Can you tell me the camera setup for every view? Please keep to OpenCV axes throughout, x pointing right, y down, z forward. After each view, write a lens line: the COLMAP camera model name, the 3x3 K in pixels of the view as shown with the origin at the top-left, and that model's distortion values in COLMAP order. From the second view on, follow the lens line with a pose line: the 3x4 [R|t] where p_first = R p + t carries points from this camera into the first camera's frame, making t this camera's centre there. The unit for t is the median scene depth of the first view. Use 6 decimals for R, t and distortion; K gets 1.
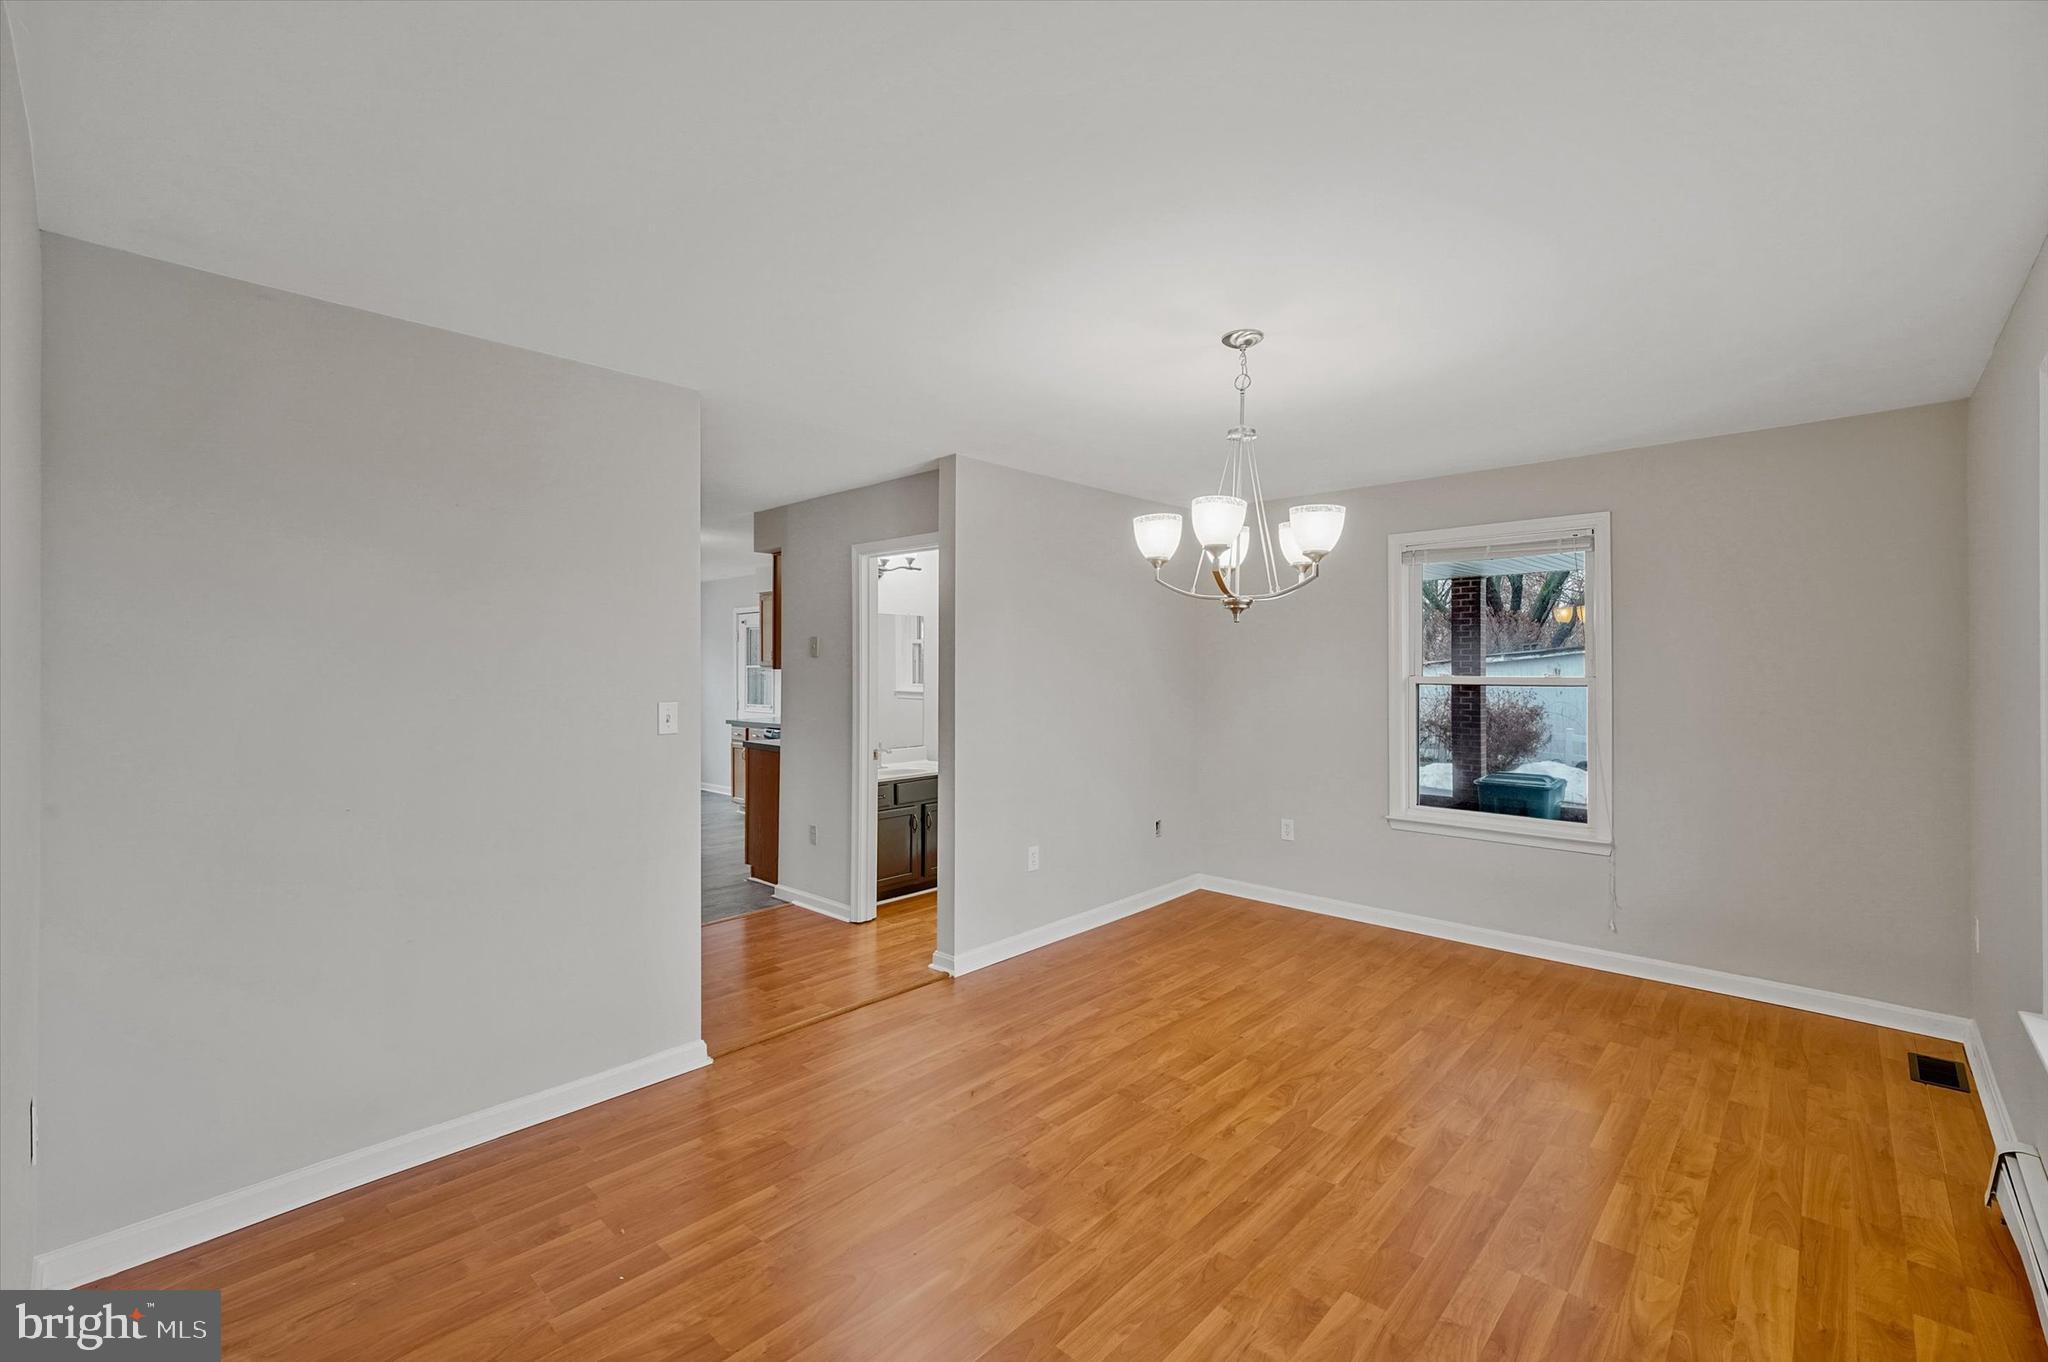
lens RADIAL K [[860.8, 0, 1025.3], [0, 860.8, 656.9], [0, 0, 1]] dist [0.000338, -0.000126]
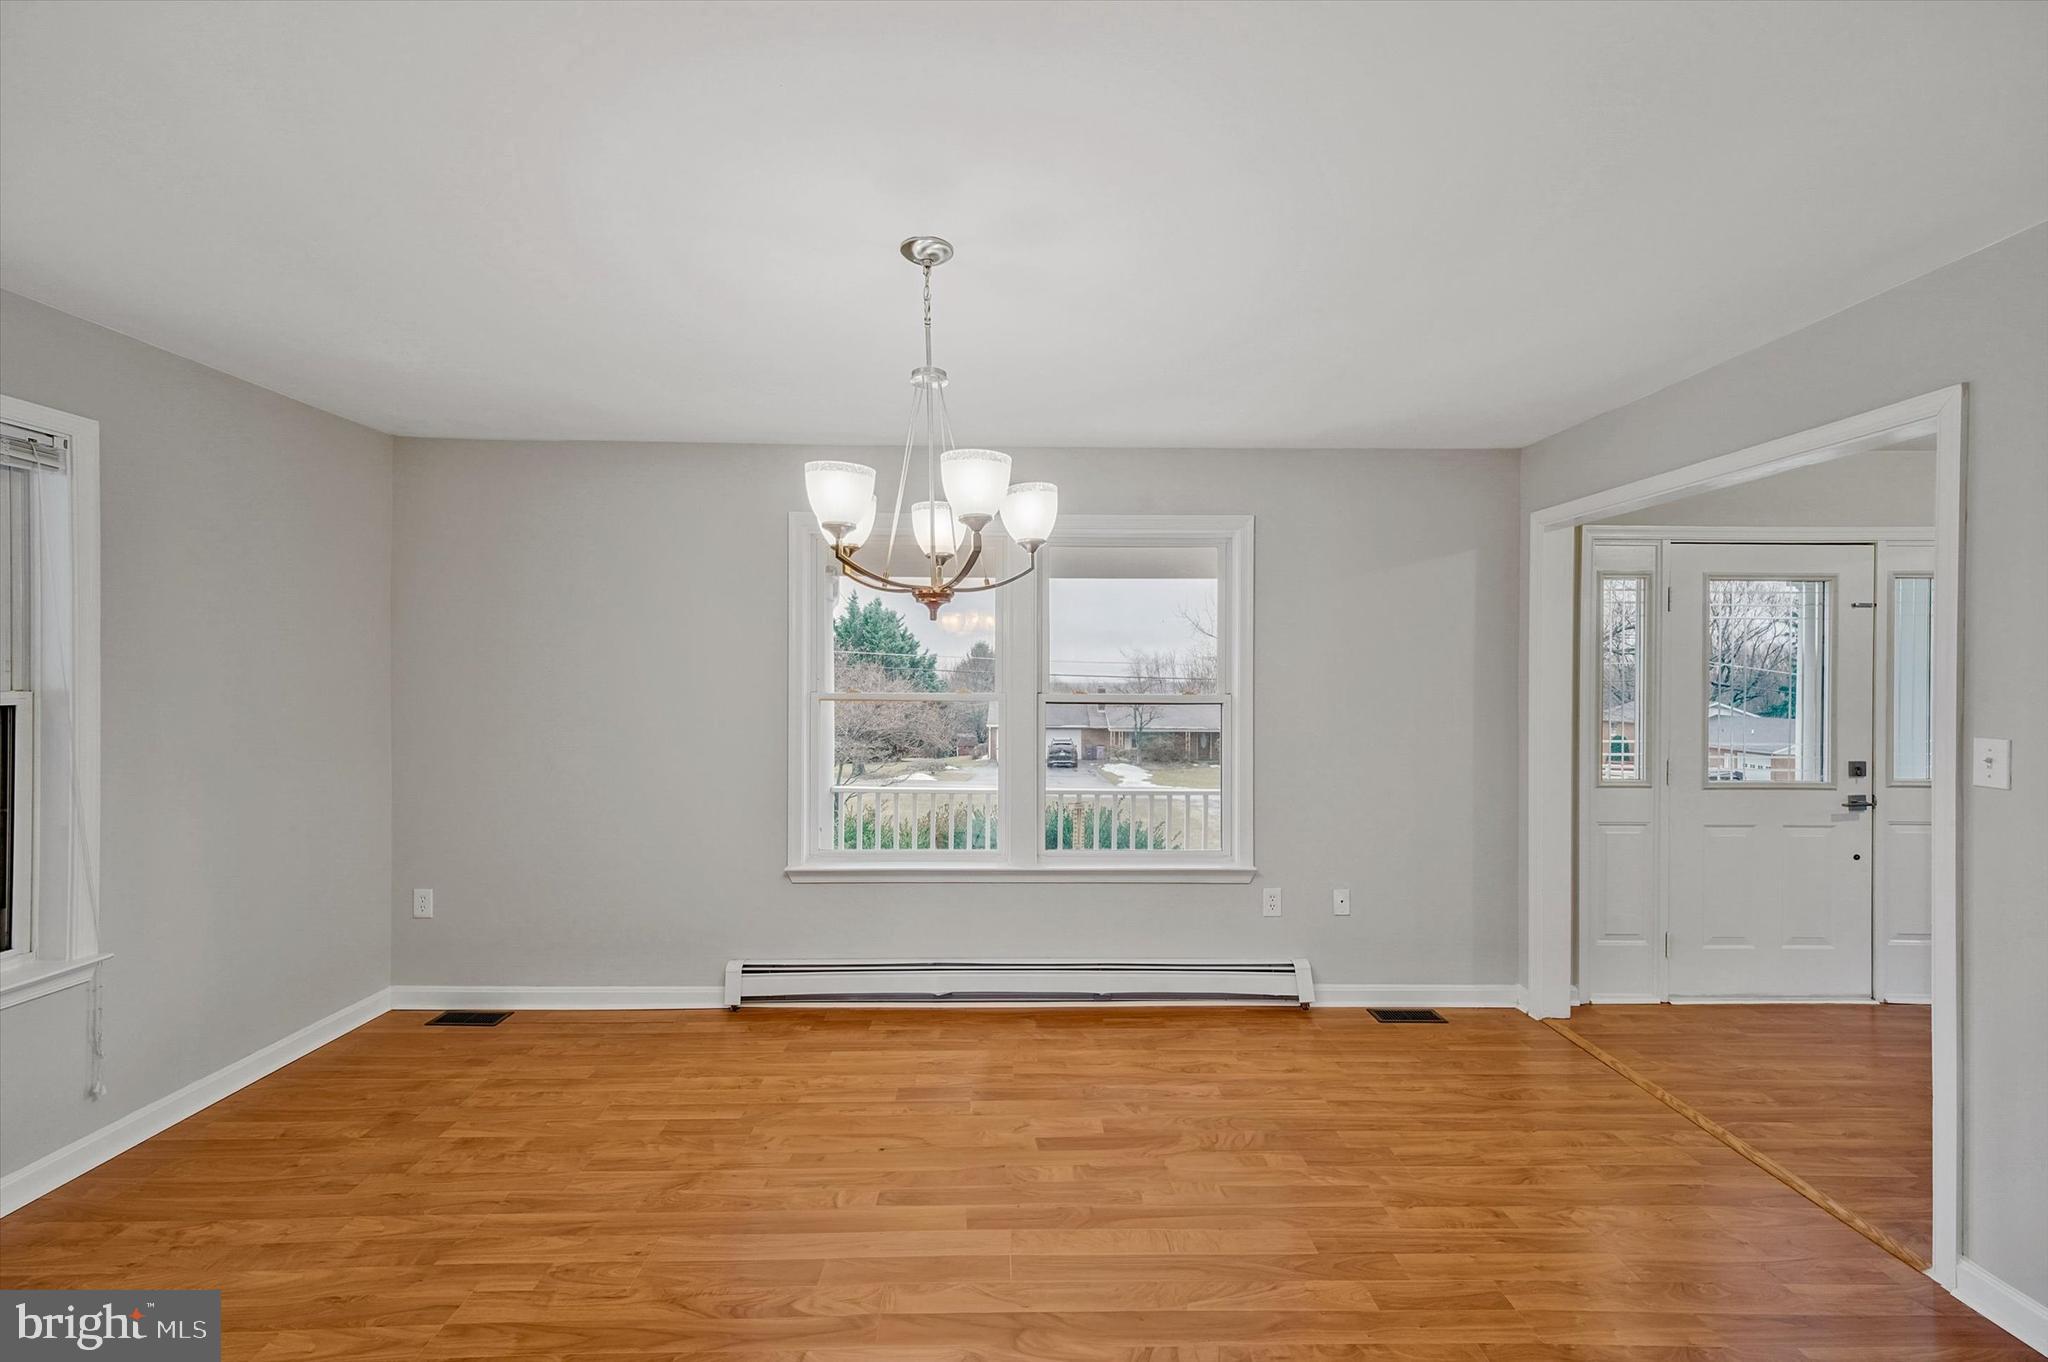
lens RADIAL K [[854.2, 0, 1040.3], [0, 854.2, 673.7], [0, 0, 1]] dist [0.000542, -0.000172]
pose [[-0.706627, 0.000449, 0.707586, -0.363252], [-0.008155, 0.999928, -0.008779, 0.016372], [-0.707540, -0.011973, -0.706572, 1.464470]]
